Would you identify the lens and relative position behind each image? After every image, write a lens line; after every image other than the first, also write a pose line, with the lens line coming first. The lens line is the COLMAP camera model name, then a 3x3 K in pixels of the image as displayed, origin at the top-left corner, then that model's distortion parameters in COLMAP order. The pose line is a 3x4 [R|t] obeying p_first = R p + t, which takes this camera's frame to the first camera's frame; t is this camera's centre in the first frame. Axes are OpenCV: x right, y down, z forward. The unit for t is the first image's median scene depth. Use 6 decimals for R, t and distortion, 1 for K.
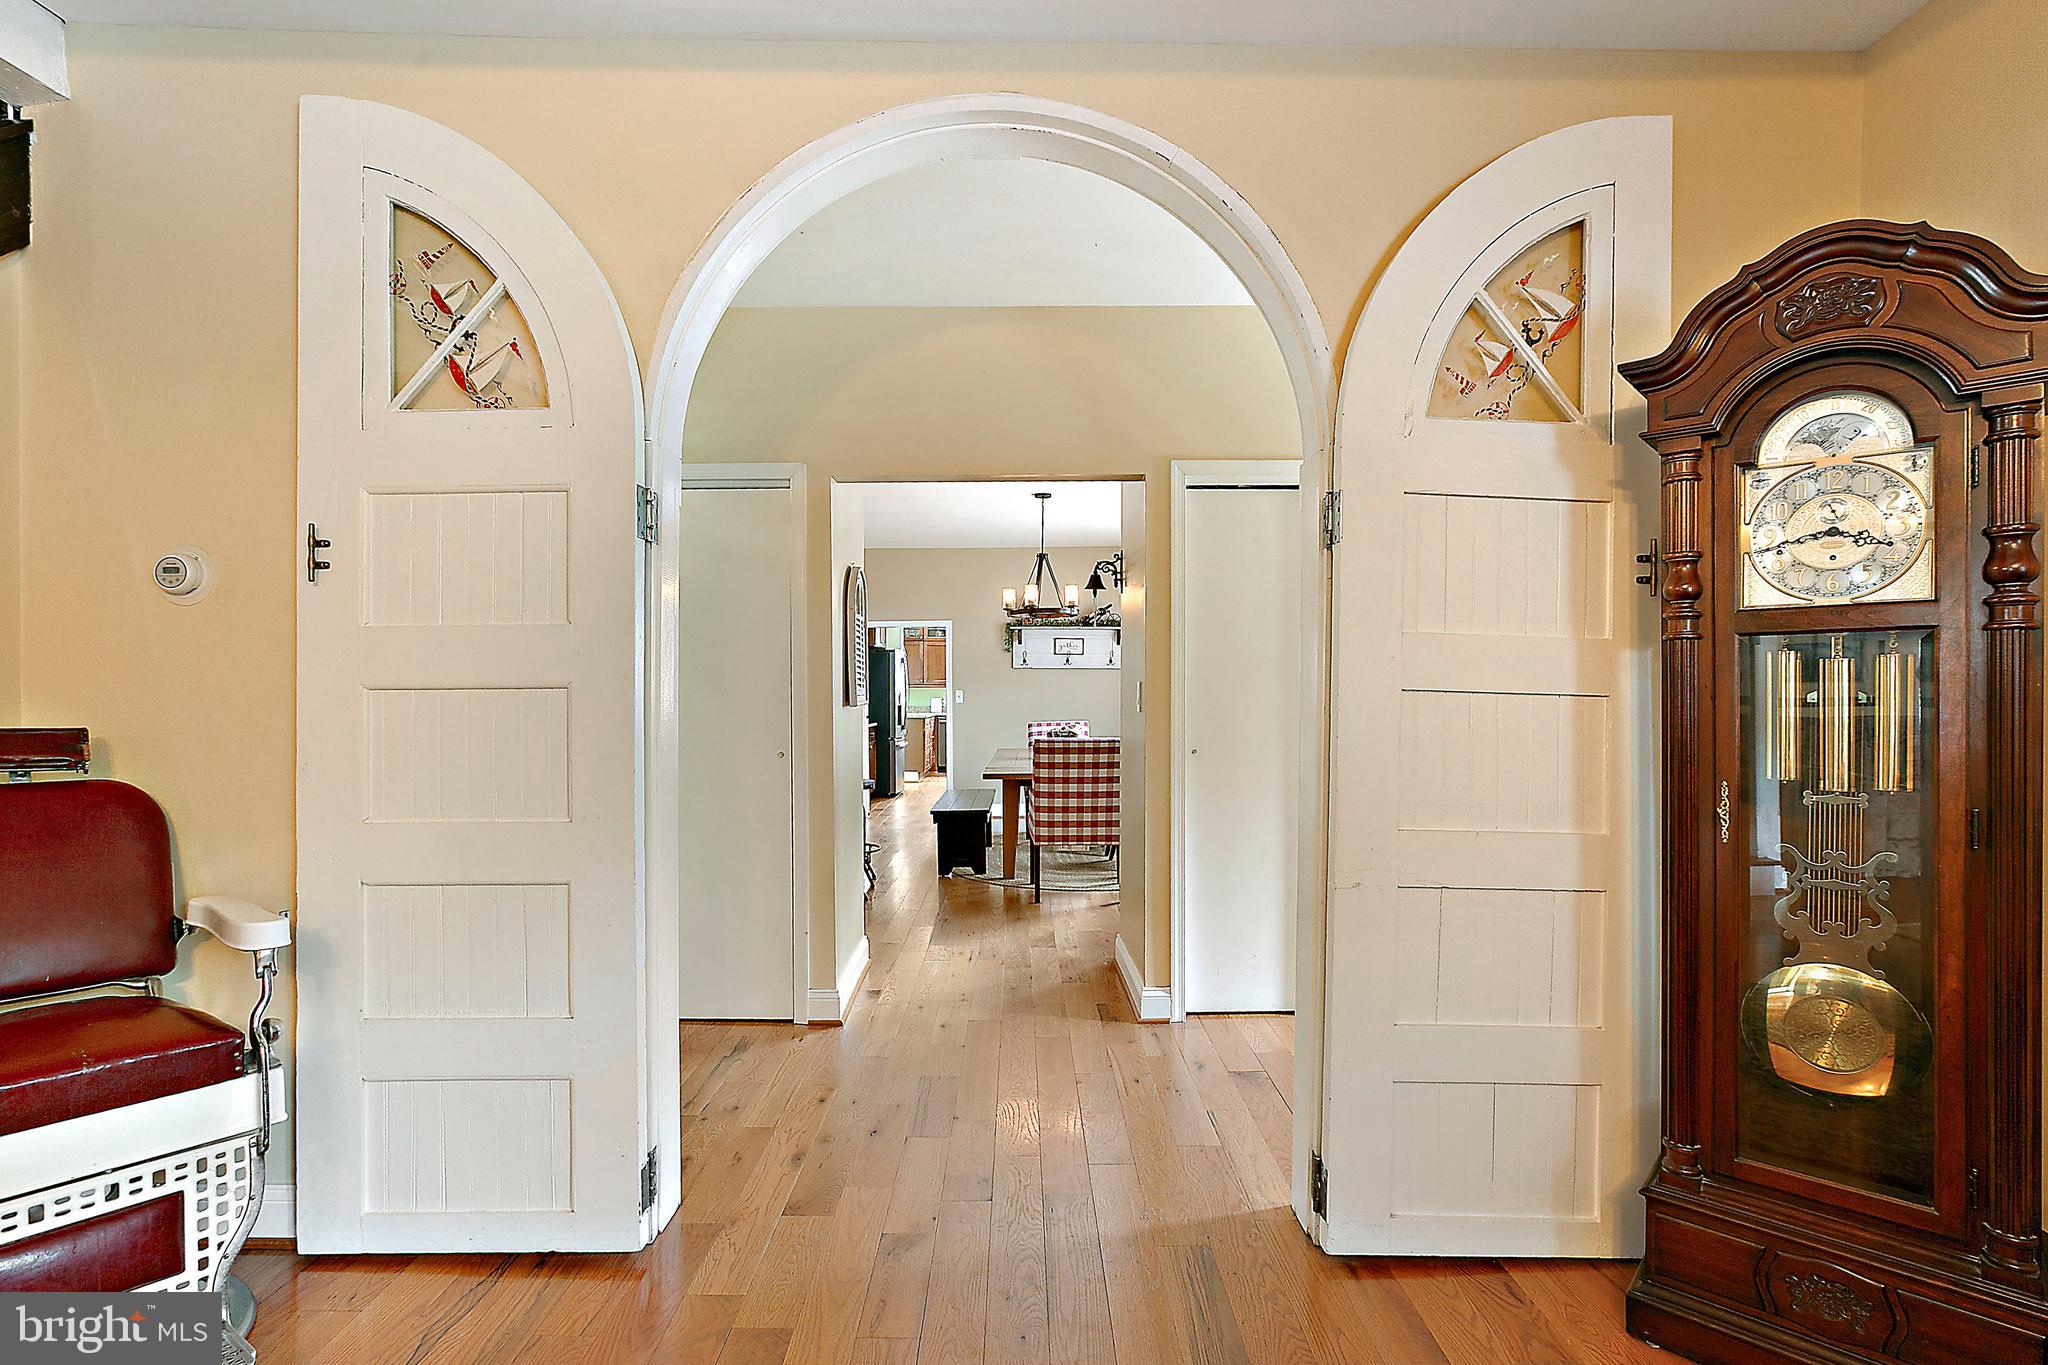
lens RADIAL K [[936.6, 0, 1020.7], [0, 936.6, 692.6], [0, 0, 1]] dist [0.000225, -0.000004]
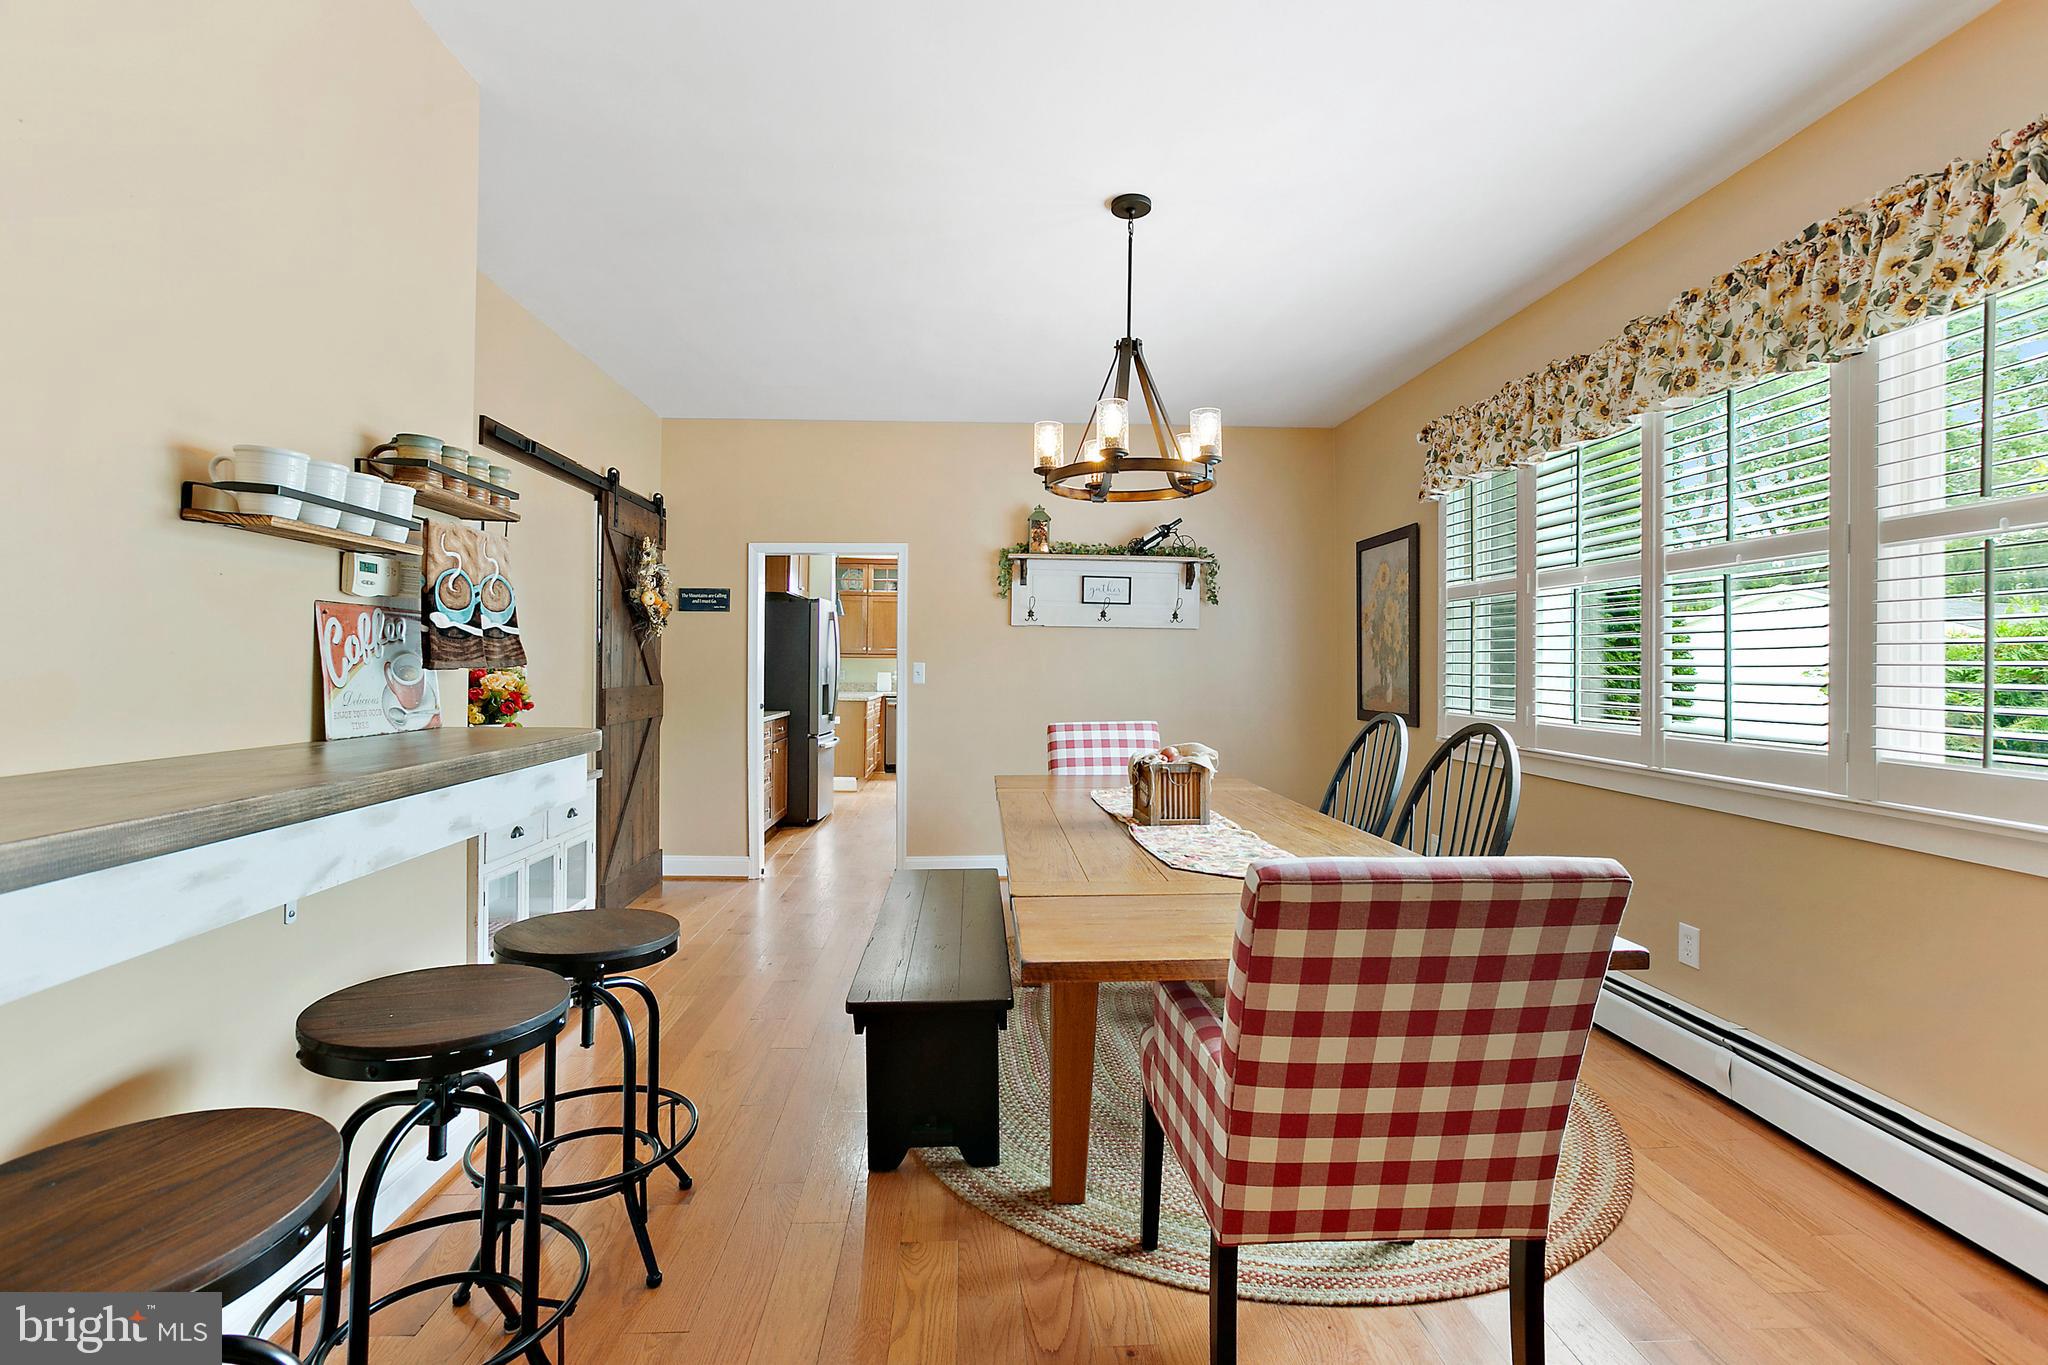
lens RADIAL K [[936.6, 0, 1027.5], [0, 936.6, 665.2], [0, 0, 1]] dist [0.000225, -0.000004]
pose [[0.998260, 0.012147, 0.057703, -0.031703], [-0.012128, 0.999926, -0.000678, -0.000859], [-0.057707, -0.000023, 0.998334, 0.408766]]
